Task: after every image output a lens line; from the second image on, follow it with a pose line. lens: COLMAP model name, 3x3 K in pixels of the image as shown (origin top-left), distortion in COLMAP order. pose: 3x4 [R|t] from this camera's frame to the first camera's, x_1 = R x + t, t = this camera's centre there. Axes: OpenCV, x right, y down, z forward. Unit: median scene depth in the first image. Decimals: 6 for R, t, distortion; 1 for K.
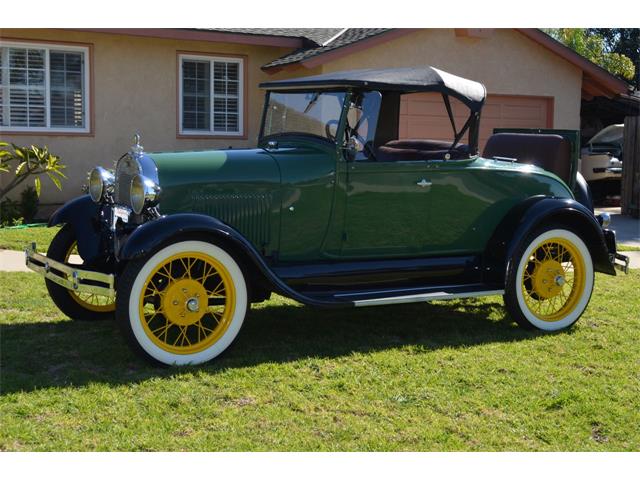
lens RADIAL K [[943.0, 0, 320.0], [0, 943.0, 240.0], [0, 0, 1]] dist [-0.013178, -0.018311]
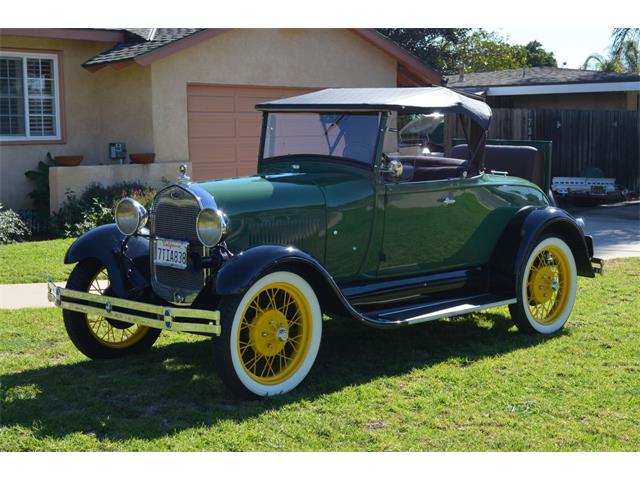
lens RADIAL K [[1043.3, 0, 320.0], [0, 1043.3, 240.0], [0, 0, 1]] dist [-0.011211, 0.013036]
pose [[0.968171, -0.050327, 0.245179, -0.291484], [0.050303, 0.998714, 0.006367, -0.030114], [-0.245184, 0.006169, 0.969457, -0.072709]]
